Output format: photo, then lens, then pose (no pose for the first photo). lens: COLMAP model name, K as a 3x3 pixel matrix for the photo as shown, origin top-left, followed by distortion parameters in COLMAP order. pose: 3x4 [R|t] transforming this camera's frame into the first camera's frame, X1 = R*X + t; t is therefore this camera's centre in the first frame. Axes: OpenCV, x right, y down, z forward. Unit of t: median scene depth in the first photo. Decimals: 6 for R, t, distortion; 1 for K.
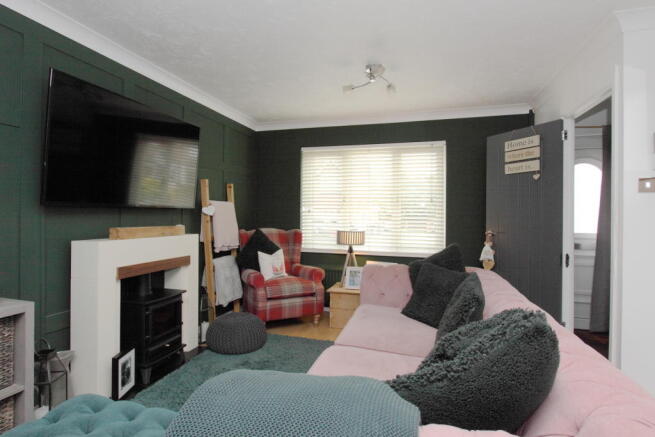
lens RADIAL K [[331.2, 0, 327.6], [0, 331.2, 214.4], [0, 0, 1]] dist [0.000630, -0.000043]
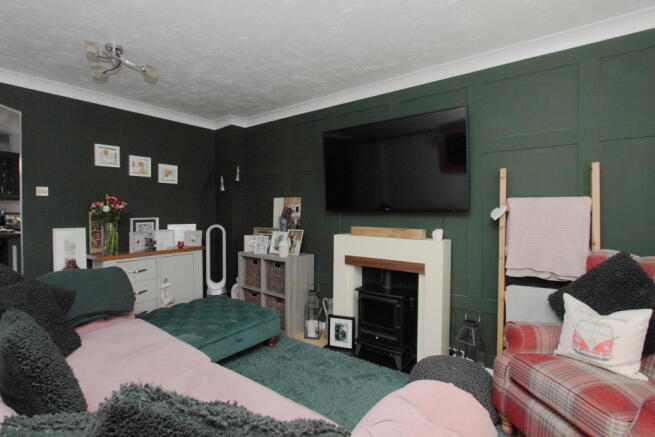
lens RADIAL K [[306.9, 0, 324.1], [0, 306.9, 213.3], [0, 0, 1]] dist [-0.018781, -0.000938]
pose [[-0.359931, -0.006186, -0.932958, 0.553778], [-0.009342, 0.999952, -0.003026, -0.007967], [0.932932, 0.007626, -0.359971, 1.282891]]
